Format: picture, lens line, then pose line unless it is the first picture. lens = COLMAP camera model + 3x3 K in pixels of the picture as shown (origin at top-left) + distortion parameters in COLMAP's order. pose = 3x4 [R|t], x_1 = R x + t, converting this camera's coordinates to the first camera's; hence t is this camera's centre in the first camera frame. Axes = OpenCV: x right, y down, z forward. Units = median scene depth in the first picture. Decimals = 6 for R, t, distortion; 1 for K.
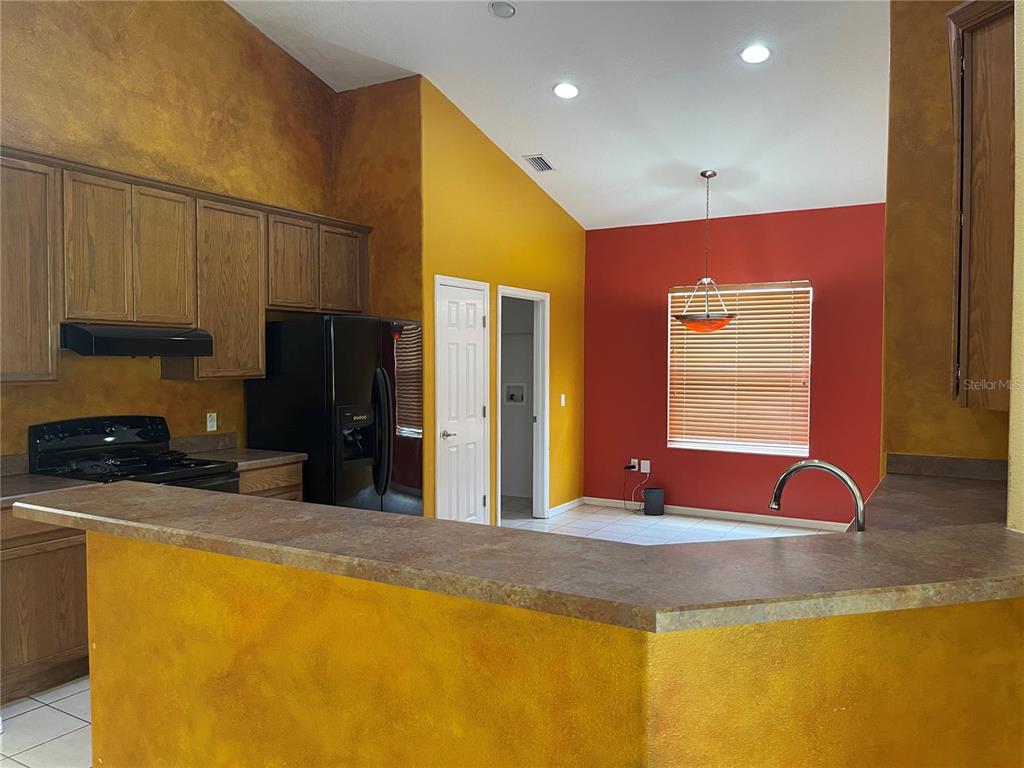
lens RADIAL K [[774.5, 0, 500.7], [0, 774.5, 400.9], [0, 0, 1]] dist [0.056411, -0.049523]
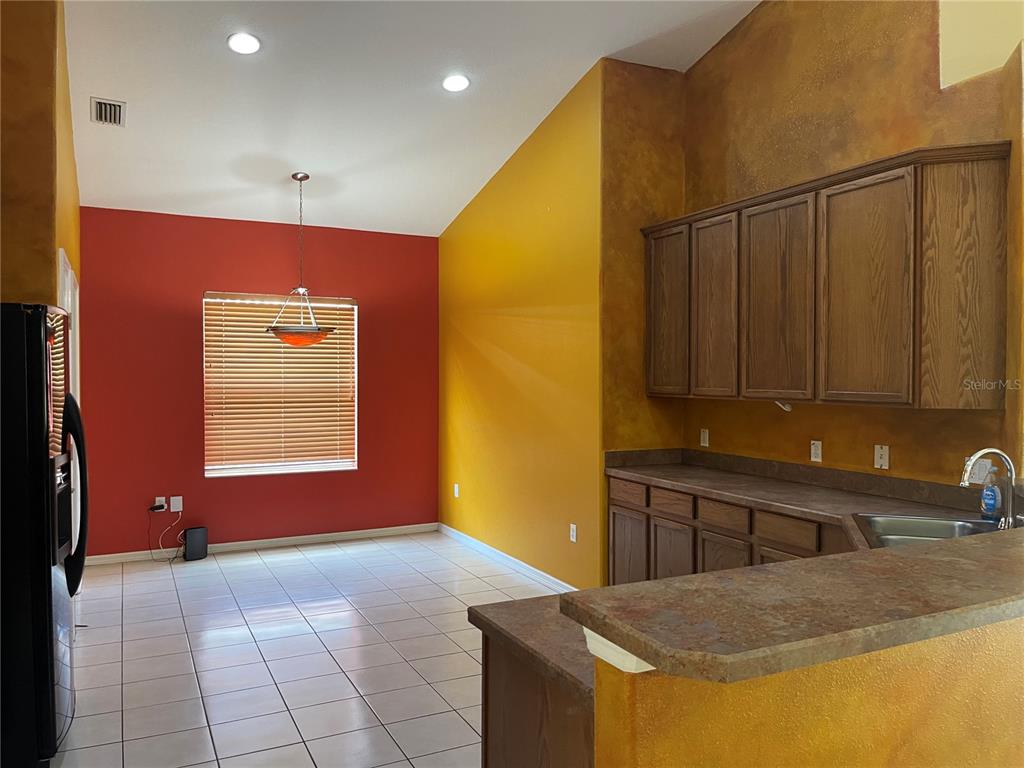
lens RADIAL K [[774.5, 0, 485.1], [0, 774.5, 387.1], [0, 0, 1]] dist [0.056411, -0.049523]
pose [[0.552341, -0.019260, 0.833396, -0.367260], [0.043796, 0.999023, -0.005938, -0.023499], [-0.832467, 0.039780, 0.552645, 0.293047]]
